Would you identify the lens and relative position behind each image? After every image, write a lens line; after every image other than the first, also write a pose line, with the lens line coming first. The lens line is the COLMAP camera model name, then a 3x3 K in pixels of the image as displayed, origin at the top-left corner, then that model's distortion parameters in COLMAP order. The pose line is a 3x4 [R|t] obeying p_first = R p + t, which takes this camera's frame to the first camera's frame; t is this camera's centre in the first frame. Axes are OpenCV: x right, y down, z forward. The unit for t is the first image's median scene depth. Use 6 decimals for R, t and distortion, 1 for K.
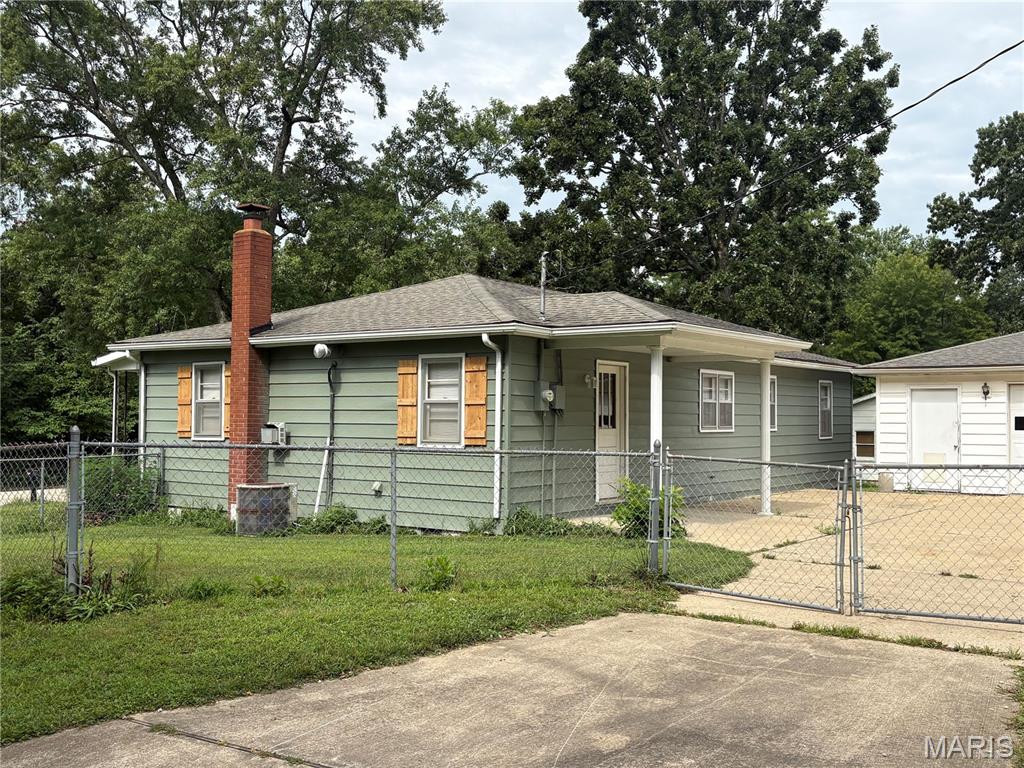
lens RADIAL K [[1026.2, 0, 512.0], [0, 1026.2, 385.0], [0, 0, 1]] dist [0.020978, 0.000000]
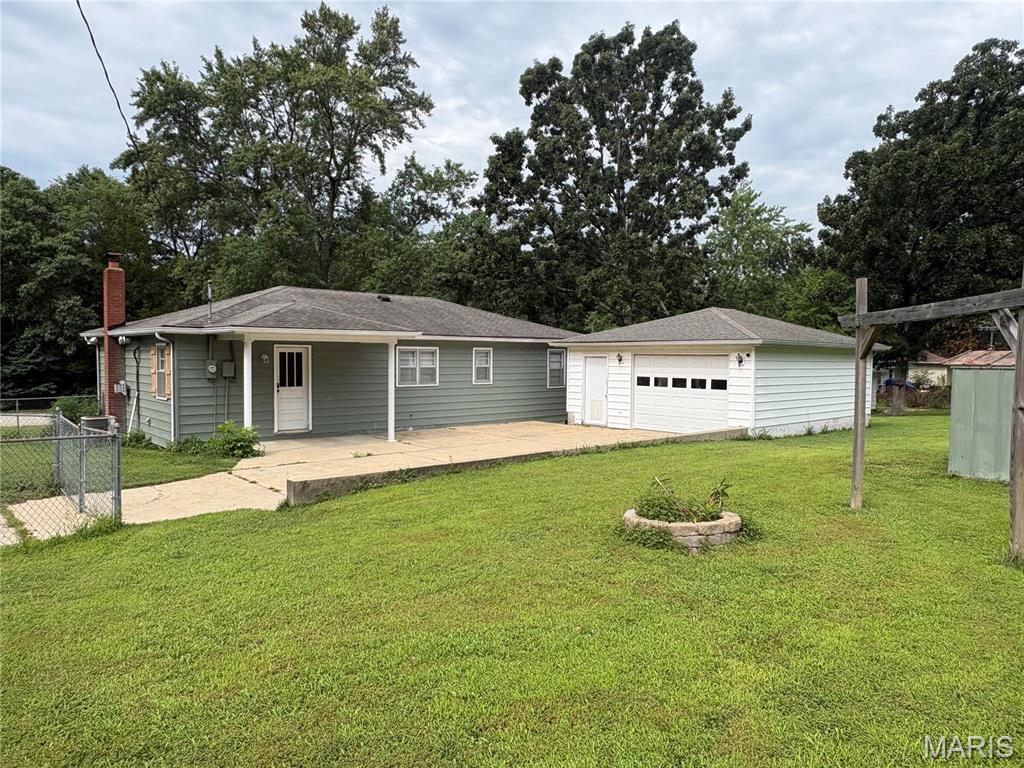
lens RADIAL K [[674.9, 0, 513.5], [0, 674.9, 383.8], [0, 0, 1]] dist [0.006353, -0.000138]
pose [[0.978604, 0.008946, -0.205560, 0.288606], [0.005885, 0.997429, 0.071425, -0.016027], [0.205670, -0.071106, 0.976035, 0.014149]]
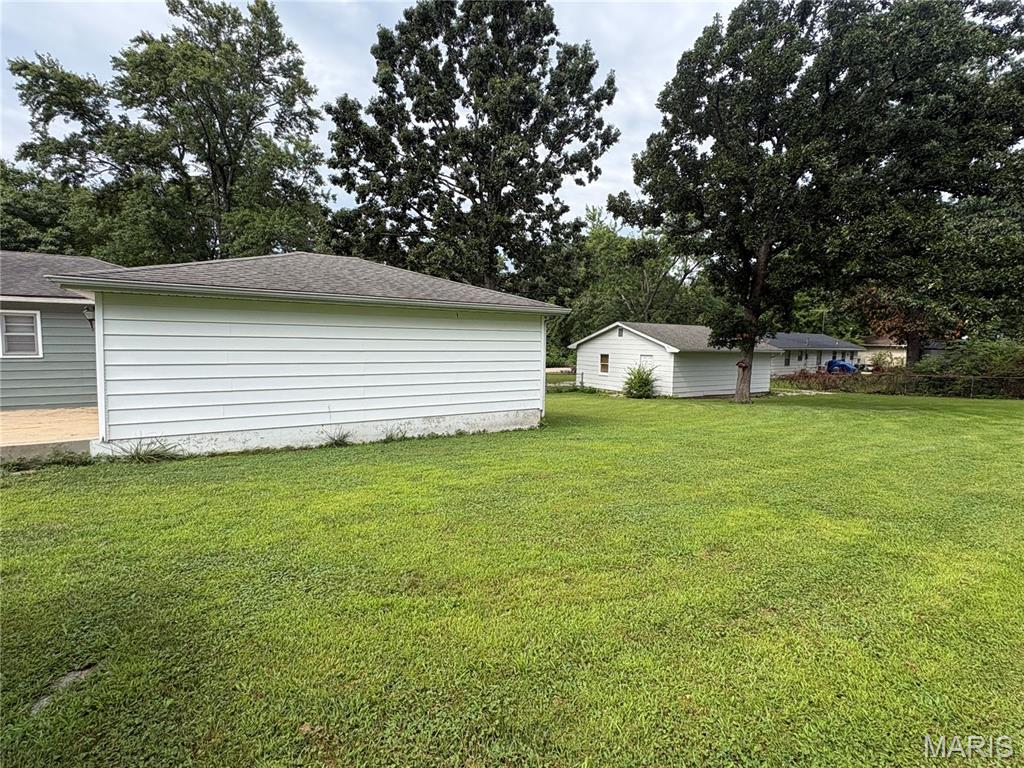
lens RADIAL K [[501.3, 0, 510.8], [0, 501.3, 382.4], [0, 0, 1]] dist [0.001250, 0.000197]
pose [[0.937941, 0.036139, -0.344906, 0.537219], [0.003433, 0.993539, 0.113437, 0.004578], [0.346778, -0.107582, 0.931757, 0.350274]]
